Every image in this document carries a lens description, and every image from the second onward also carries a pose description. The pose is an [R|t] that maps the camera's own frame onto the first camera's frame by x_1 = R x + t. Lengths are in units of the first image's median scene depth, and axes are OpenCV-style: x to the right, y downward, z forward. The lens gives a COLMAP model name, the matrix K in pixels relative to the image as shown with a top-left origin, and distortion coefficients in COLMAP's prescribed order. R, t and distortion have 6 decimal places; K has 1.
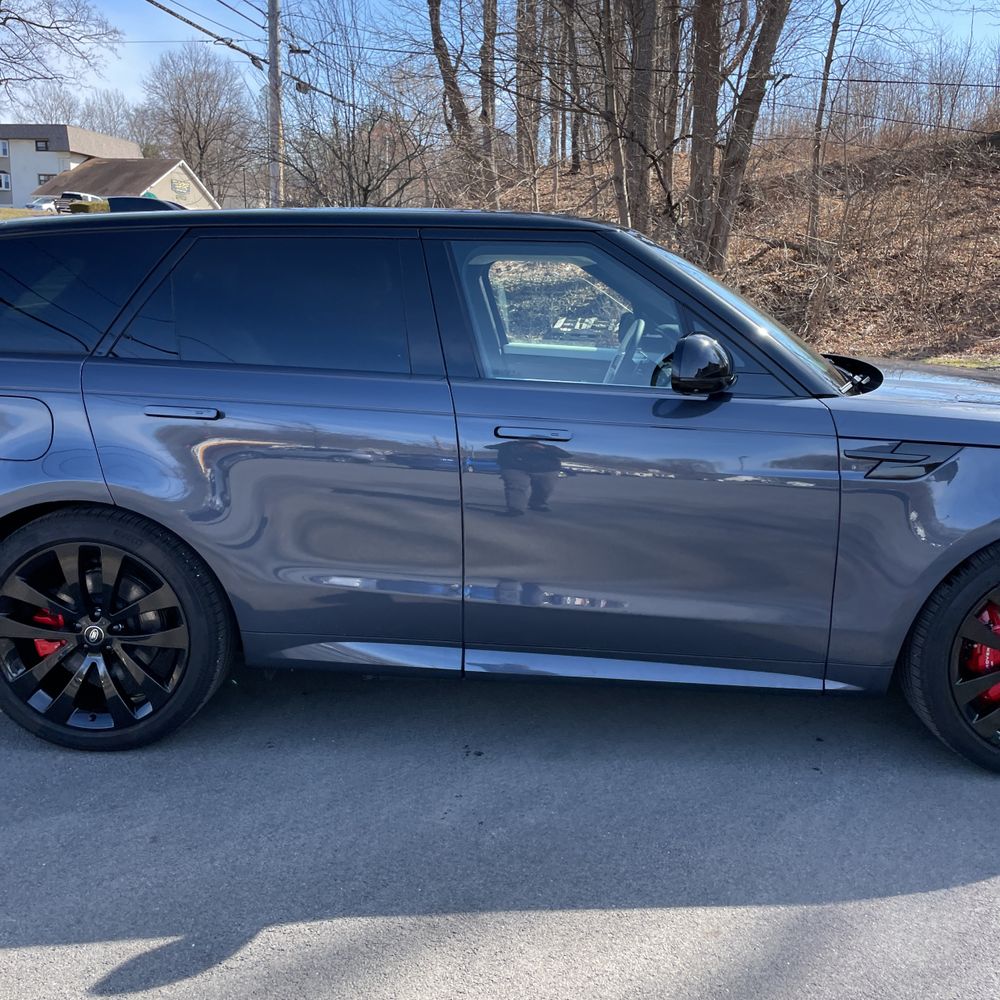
lens RADIAL K [[1014.2, 0, 509.9], [0, 1014.2, 505.4], [0, 0, 1]] dist [0.031937, 0.000000]
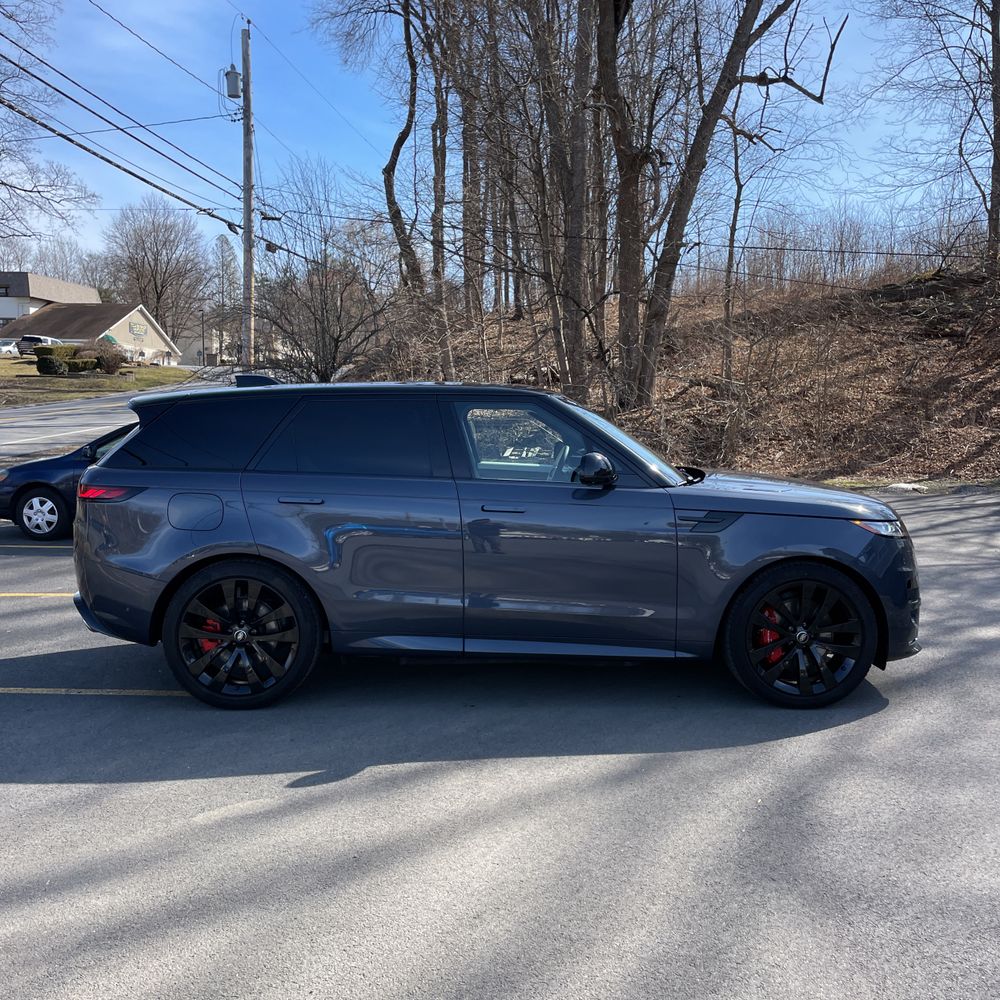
lens RADIAL K [[1014.2, 0, 527.2], [0, 1014.2, 491.3], [0, 0, 1]] dist [0.031937, 0.000000]
pose [[0.997500, -0.013075, 0.069441, -0.008723], [0.022725, 0.989883, -0.140055, 0.021968], [-0.066908, 0.141283, 0.987706, -0.112114]]
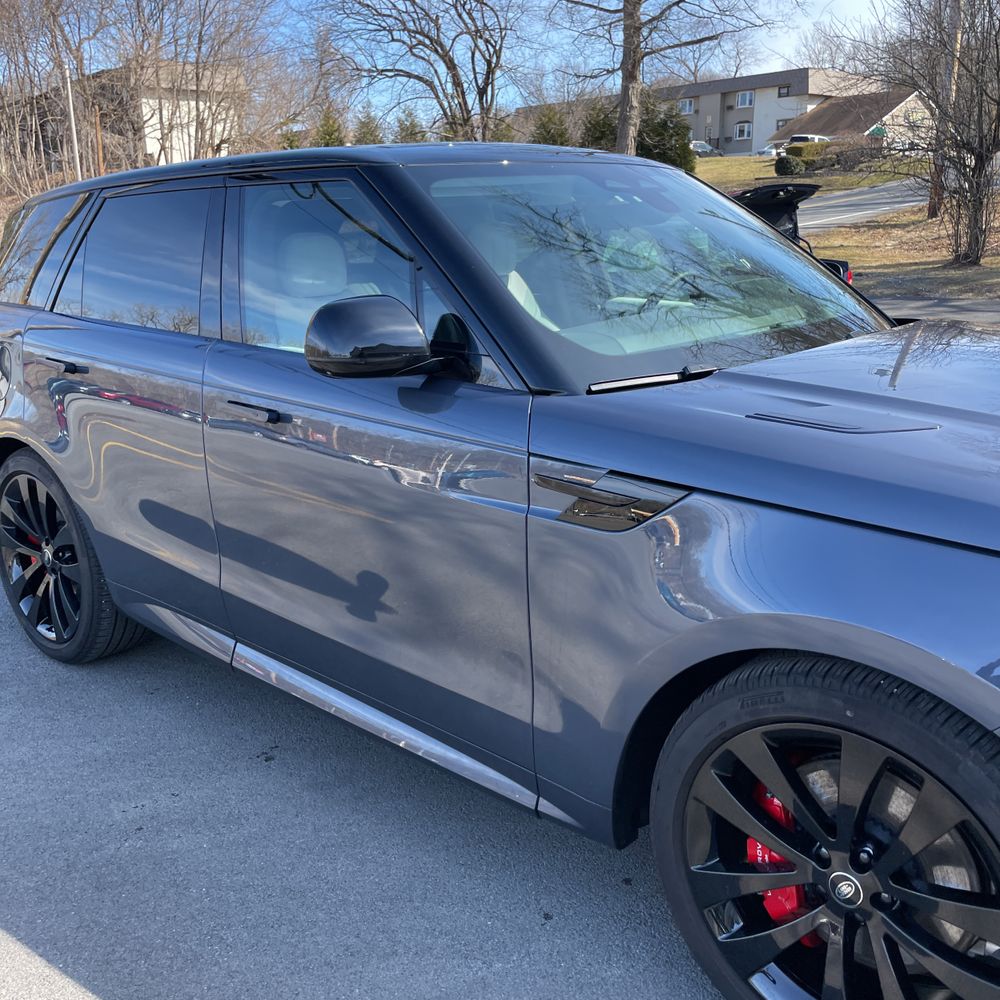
lens RADIAL K [[1014.2, 0, 513.1], [0, 1014.2, 494.0], [0, 0, 1]] dist [0.031937, 0.000000]
pose [[0.772569, 0.129667, -0.621549, 0.111808], [-0.100084, 0.991556, 0.082455, -0.014476], [0.626993, -0.001495, 0.779023, 0.070678]]
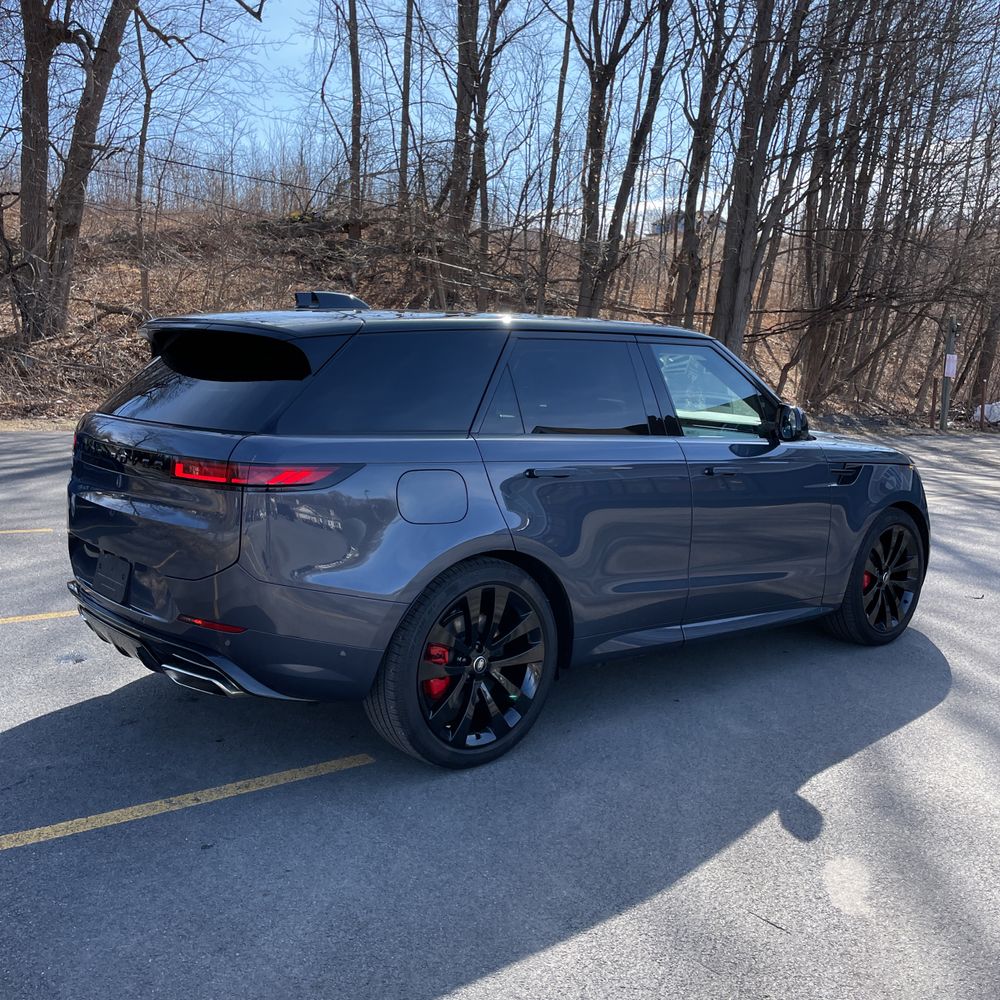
lens RADIAL K [[1014.2, 0, 500.6], [0, 1014.2, 501.9], [0, 0, 1]] dist [0.031937, 0.000000]
pose [[0.741041, -0.082636, 0.666356, -0.187827], [0.124164, 0.992148, -0.015042, -0.006598], [-0.659881, 0.093884, 0.745482, 0.013020]]
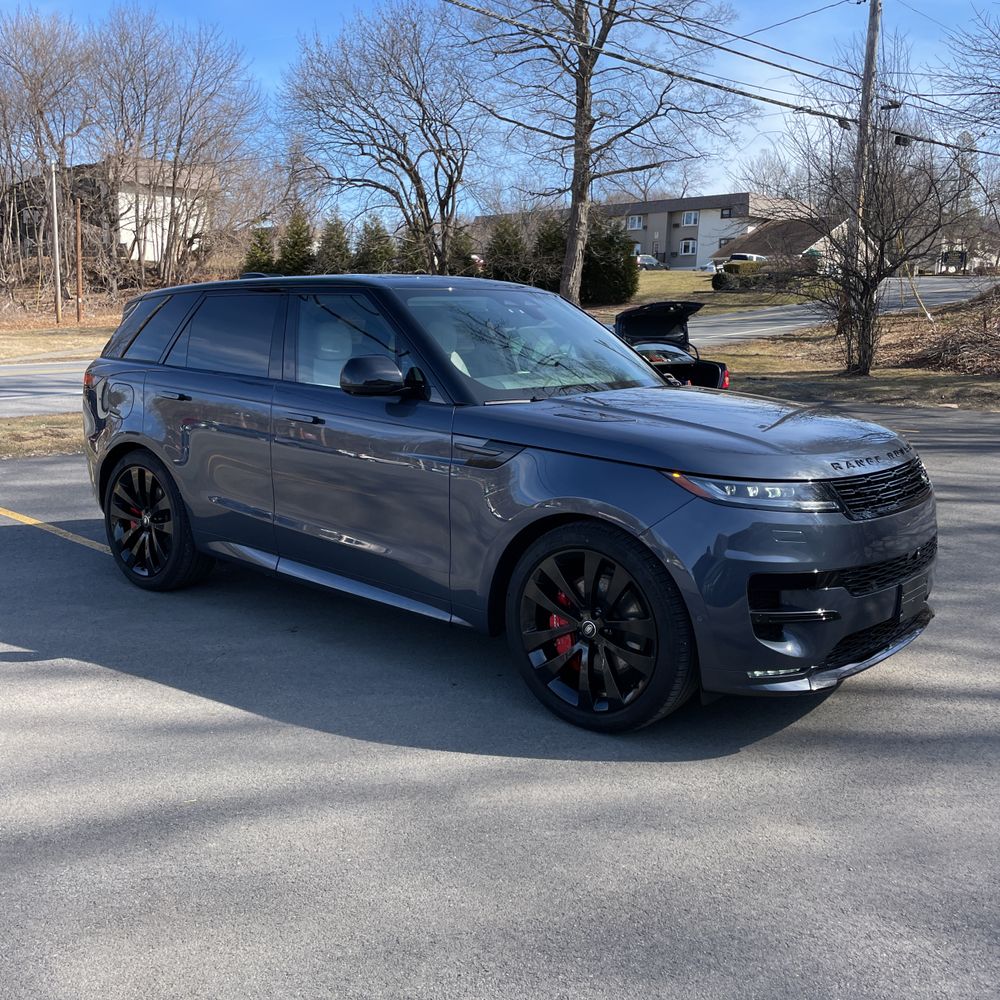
lens RADIAL K [[1014.2, 0, 499.4], [0, 1014.2, 498.7], [0, 0, 1]] dist [0.031937, 0.000000]
pose [[0.791088, 0.101130, -0.603285, 0.182908], [-0.134611, 0.990844, -0.010418, 0.003897], [0.596708, 0.089450, 0.797458, -0.006882]]
